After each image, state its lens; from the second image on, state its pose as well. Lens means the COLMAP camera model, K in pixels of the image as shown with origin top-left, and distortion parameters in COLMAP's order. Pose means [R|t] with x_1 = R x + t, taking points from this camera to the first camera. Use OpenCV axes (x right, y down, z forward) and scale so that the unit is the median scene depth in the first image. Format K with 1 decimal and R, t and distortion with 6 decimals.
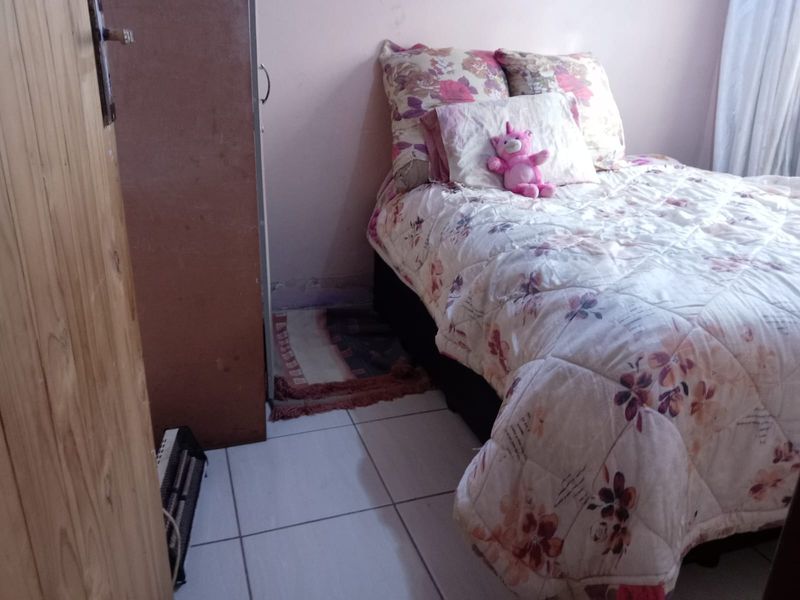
lens RADIAL K [[635.3, 0, 400.0], [0, 635.3, 300.0], [0, 0, 1]] dist [0.055405, -0.110053]
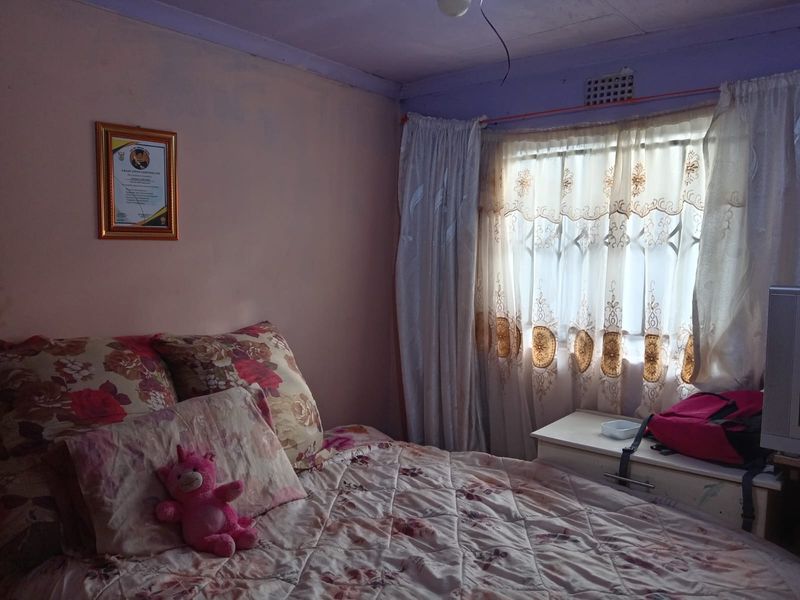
lens RADIAL K [[635.3, 0, 400.0], [0, 635.3, 300.0], [0, 0, 1]] dist [0.055405, -0.110053]
pose [[0.865989, -0.040765, 0.498398, 0.029668], [0.176568, 0.957401, -0.228487, -0.217438], [-0.467853, 0.285868, 0.836297, 0.219464]]
